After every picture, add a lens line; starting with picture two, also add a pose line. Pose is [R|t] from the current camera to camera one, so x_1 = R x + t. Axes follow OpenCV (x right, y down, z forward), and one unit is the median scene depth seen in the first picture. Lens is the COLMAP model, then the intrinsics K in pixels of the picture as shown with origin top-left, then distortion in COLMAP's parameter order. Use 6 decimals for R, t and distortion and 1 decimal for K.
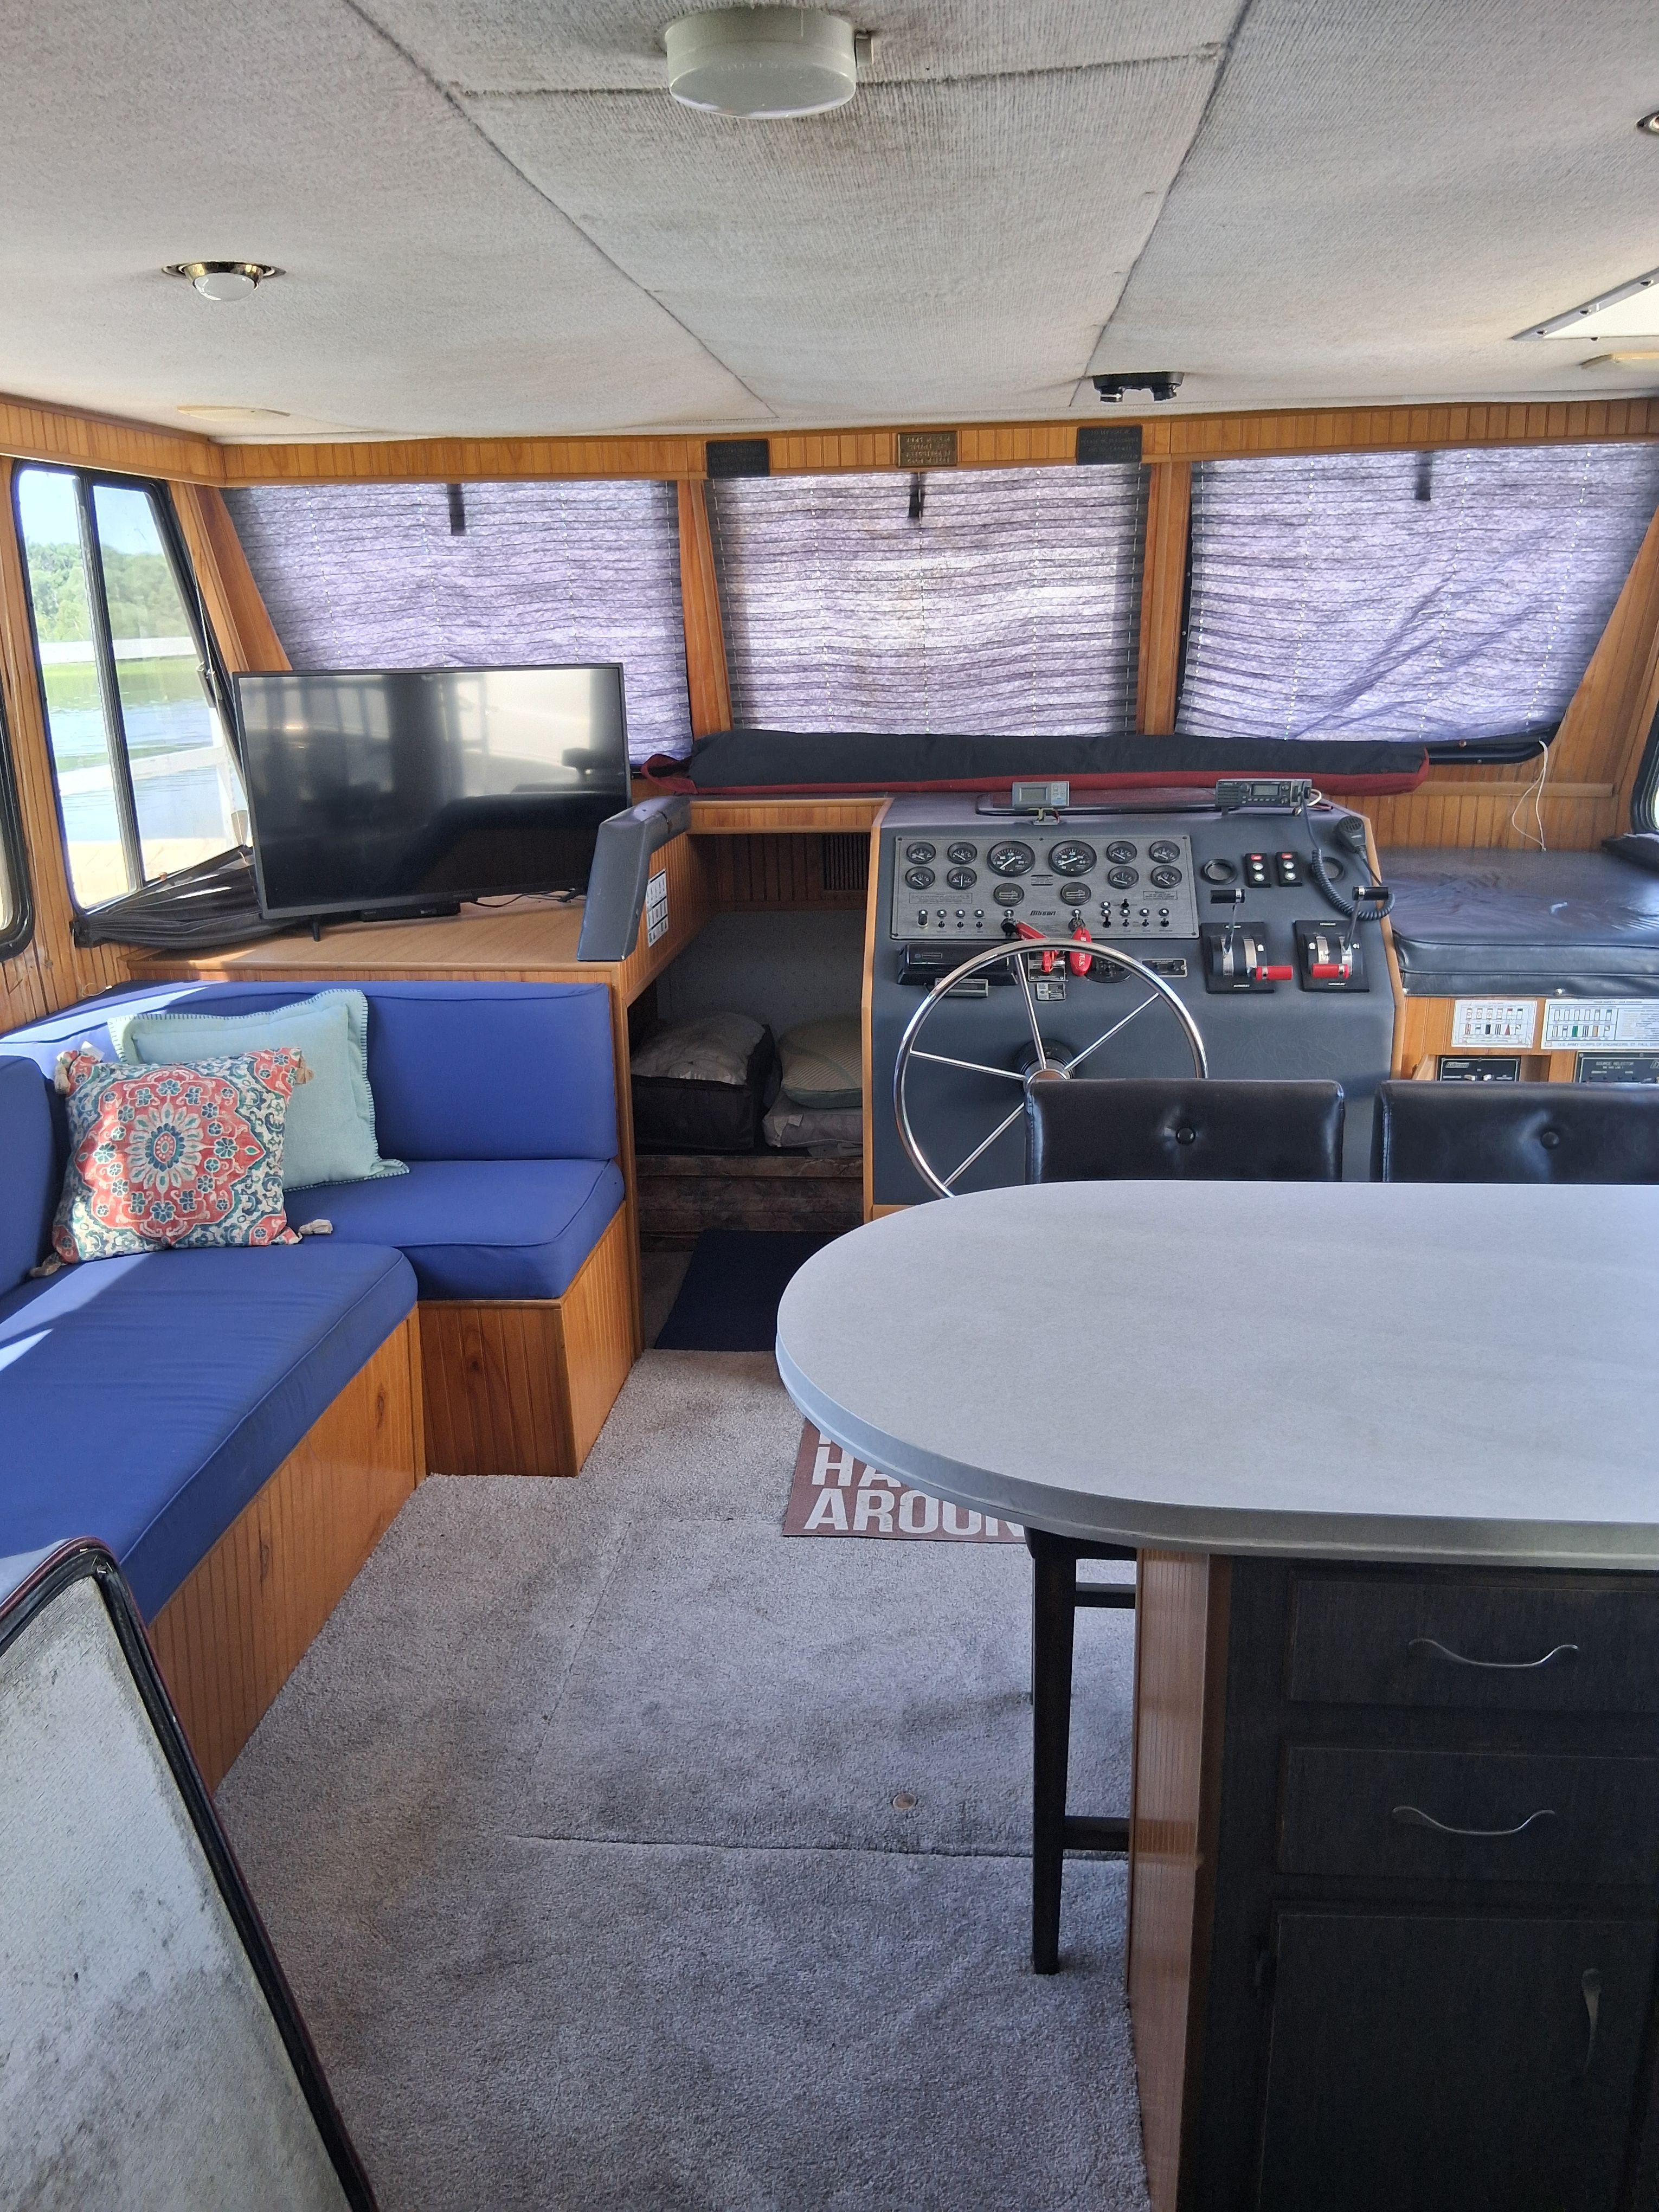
lens RADIAL K [[1742.9, 0, 825.3], [0, 1742.9, 1062.7], [0, 0, 1]] dist [0.131053, -0.217535]
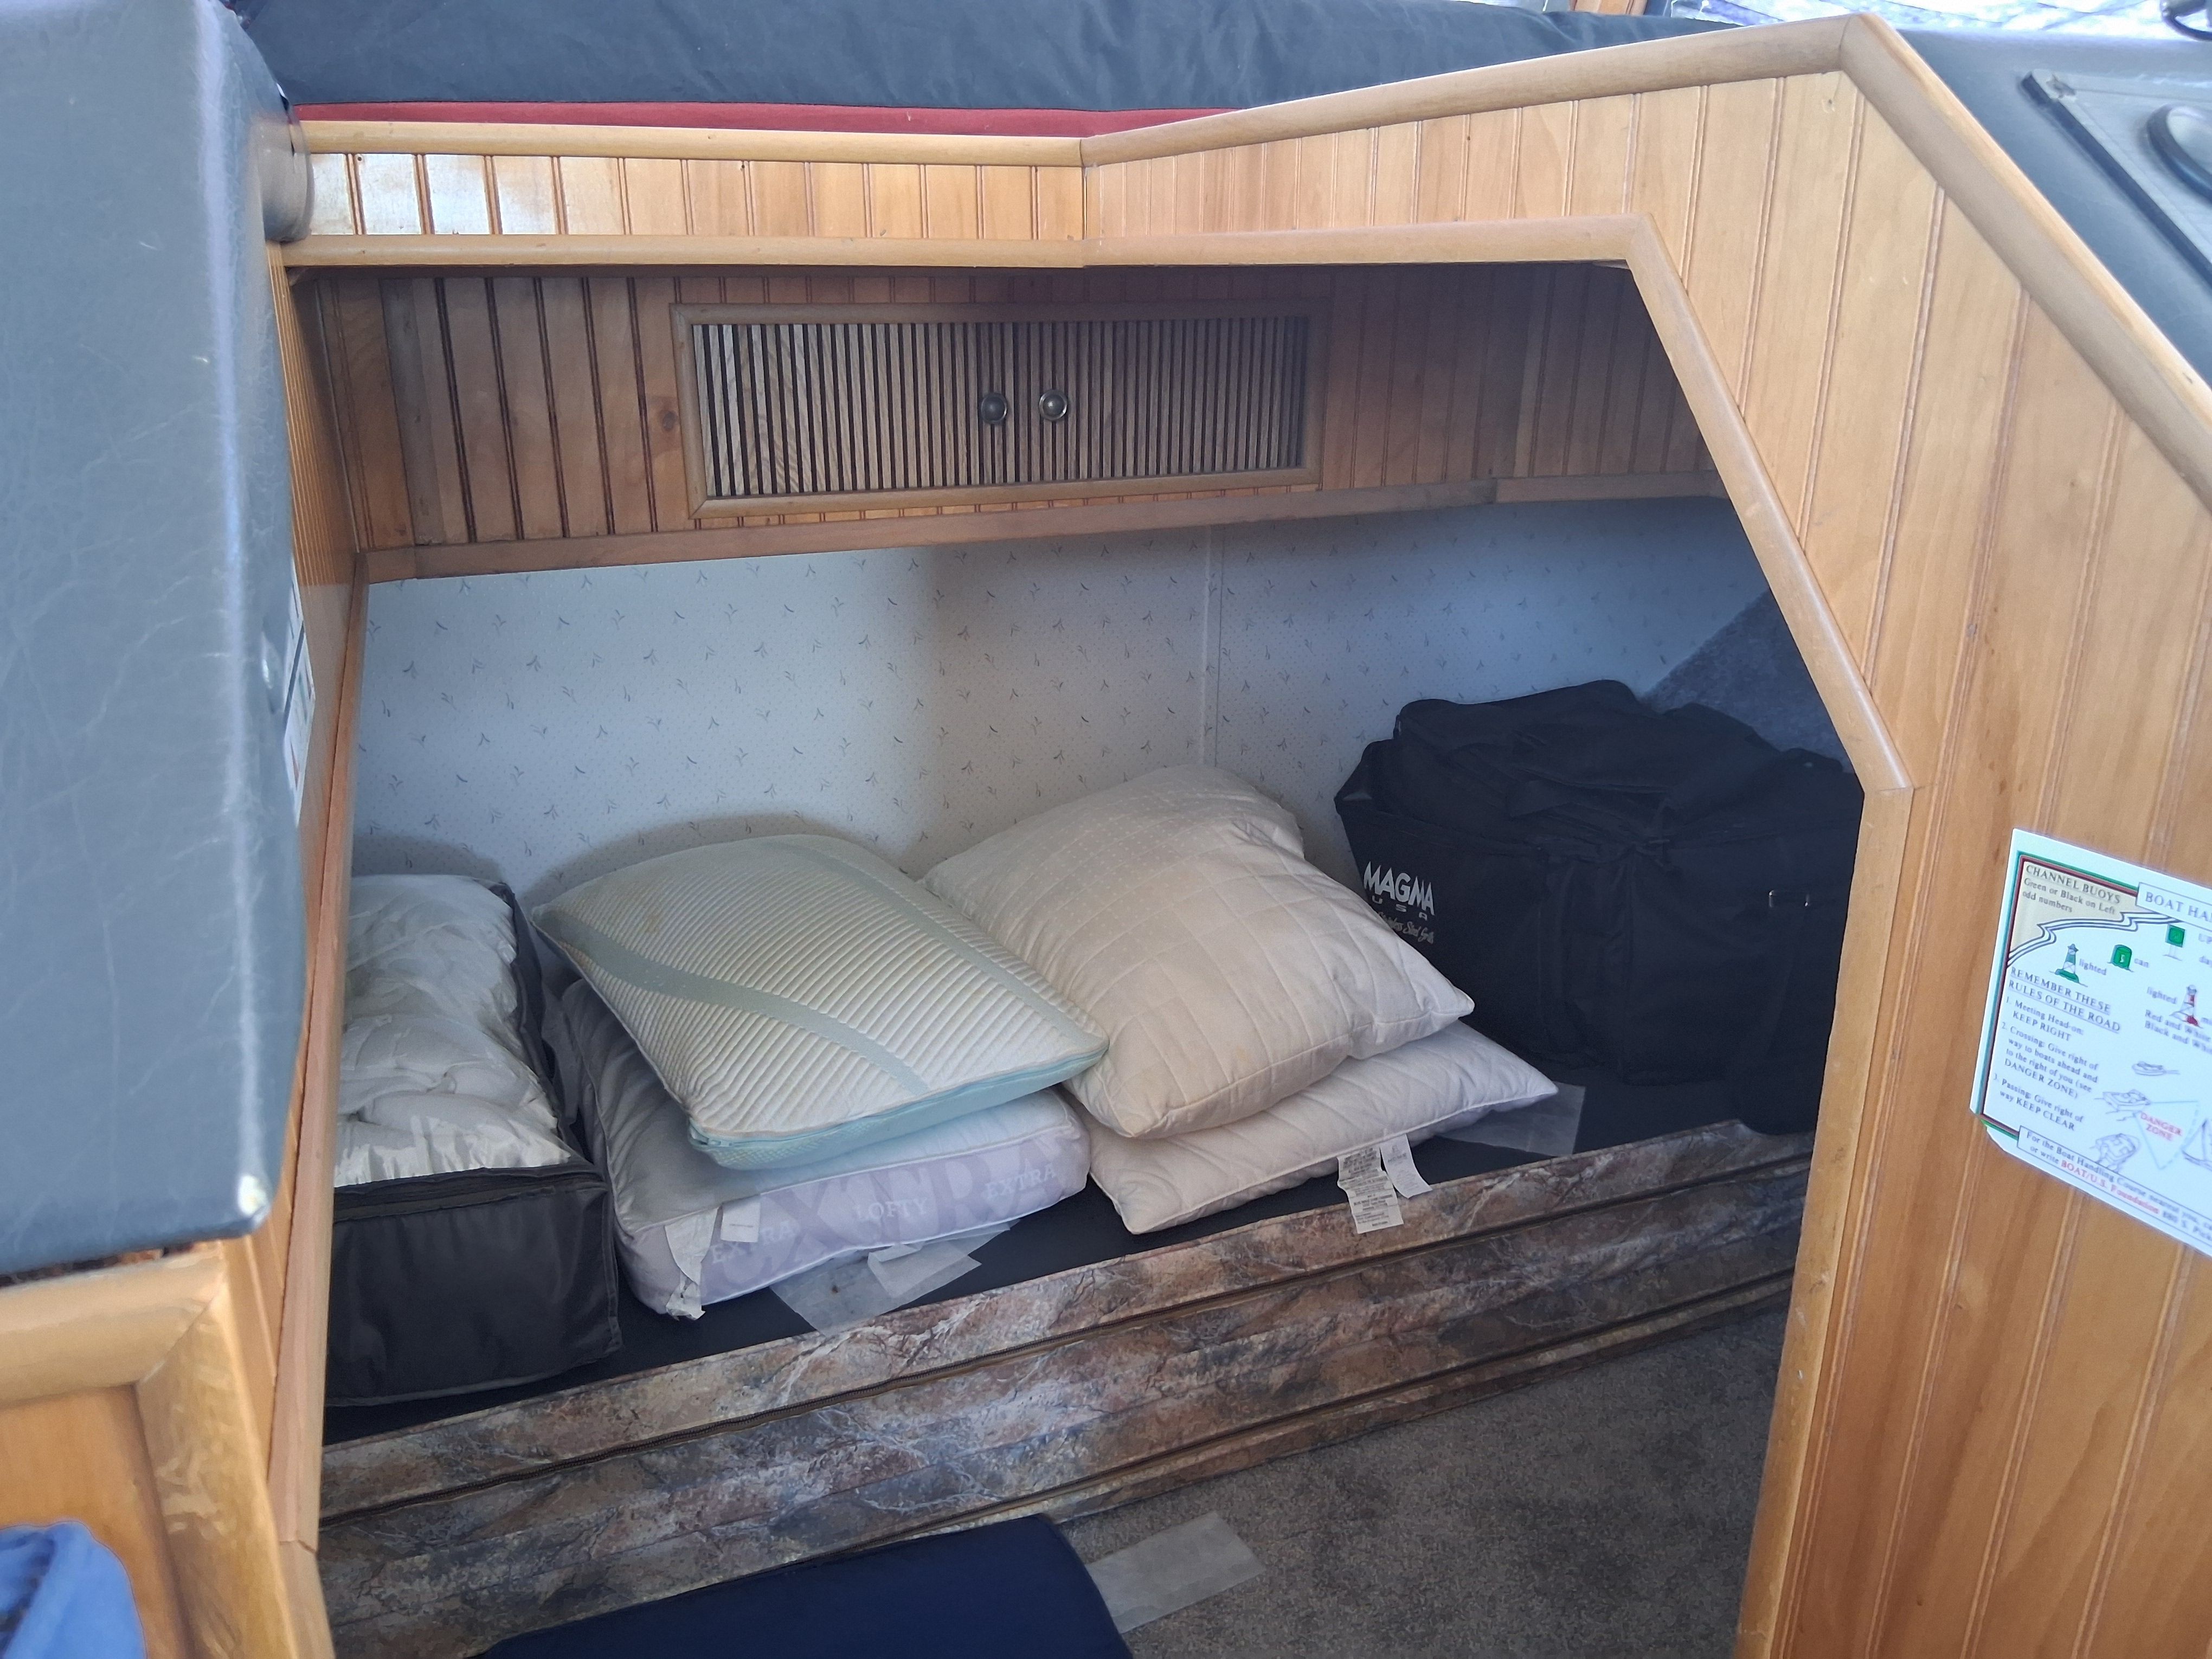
lens RADIAL K [[1742.9, 0, 1111.5], [0, 1742.9, 816.8], [0, 0, 1]] dist [0.131053, -0.217535]
pose [[0.888868, -0.134866, 0.437865, -0.088935], [0.090431, 0.988537, 0.120901, -0.074320], [-0.449151, -0.067868, 0.890875, 0.696648]]
